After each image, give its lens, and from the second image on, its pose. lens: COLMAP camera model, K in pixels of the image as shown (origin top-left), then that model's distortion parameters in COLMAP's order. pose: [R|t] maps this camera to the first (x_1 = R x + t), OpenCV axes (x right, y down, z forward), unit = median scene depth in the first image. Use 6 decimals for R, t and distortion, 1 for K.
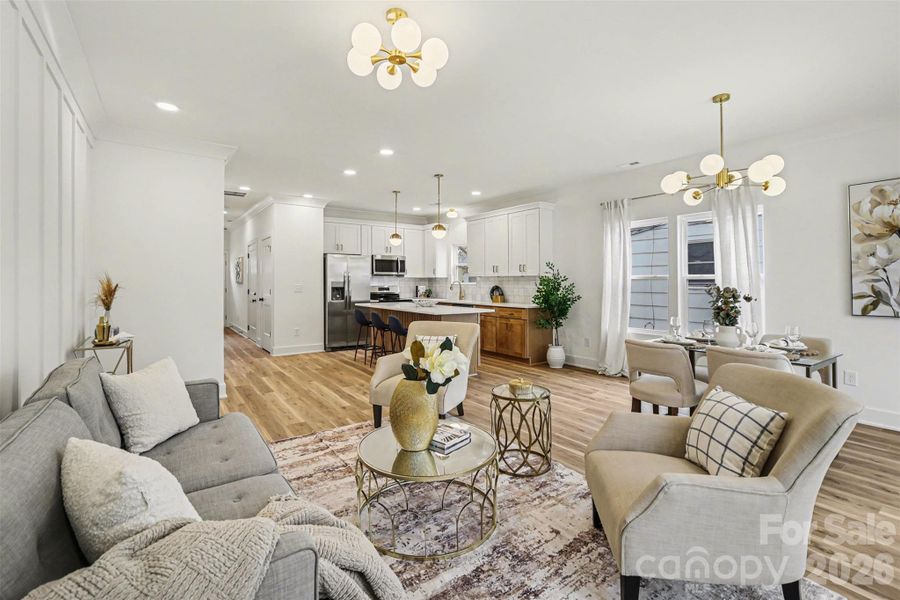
lens RADIAL K [[409.1, 0, 454.3], [0, 409.1, 275.9], [0, 0, 1]] dist [0.000530, 0.000879]
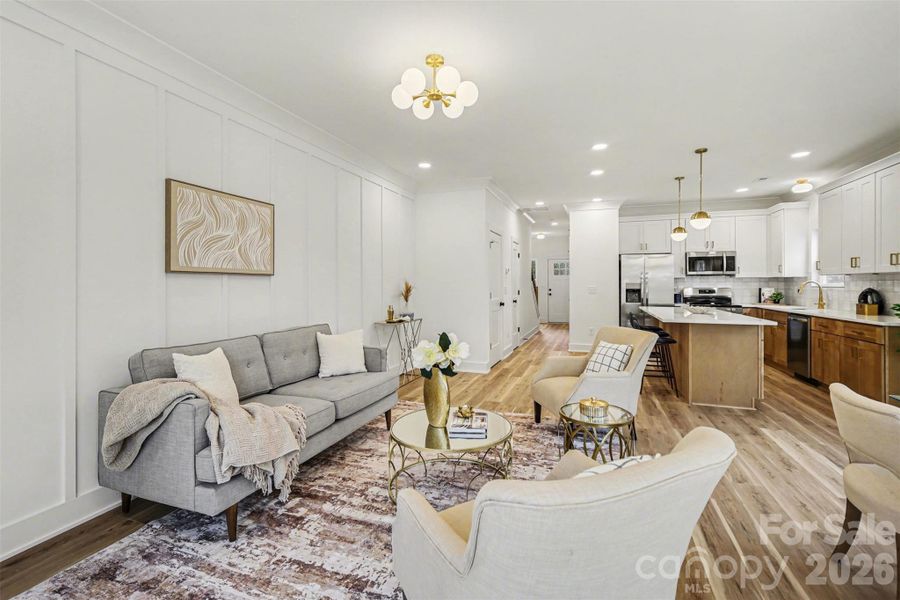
lens RADIAL K [[405.8, 0, 449.0], [0, 405.8, 283.0], [0, 0, 1]] dist [-0.015056, 0.011011]
pose [[0.564147, -0.005045, -0.825659, 0.260878], [0.015600, 0.999868, 0.004549, 0.002863], [0.825527, -0.015447, 0.564152, 0.111132]]
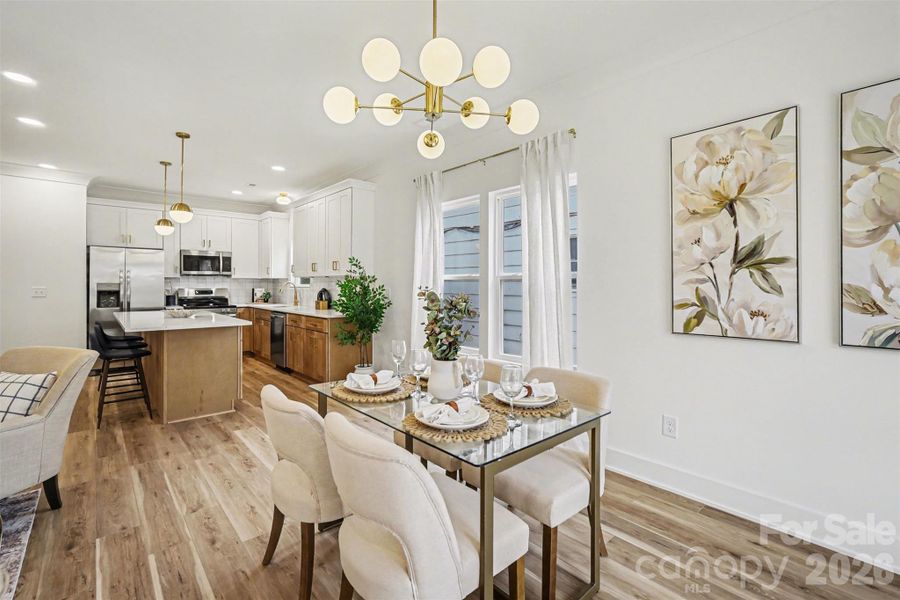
lens RADIAL K [[405.8, 0, 449.0], [0, 405.8, 283.0], [0, 0, 1]] dist [-0.015056, 0.011011]
pose [[0.994987, 0.000812, 0.099998, 0.276041], [-0.002022, 0.999926, 0.012003, 0.003726], [-0.099981, -0.012145, 0.994915, 0.194373]]
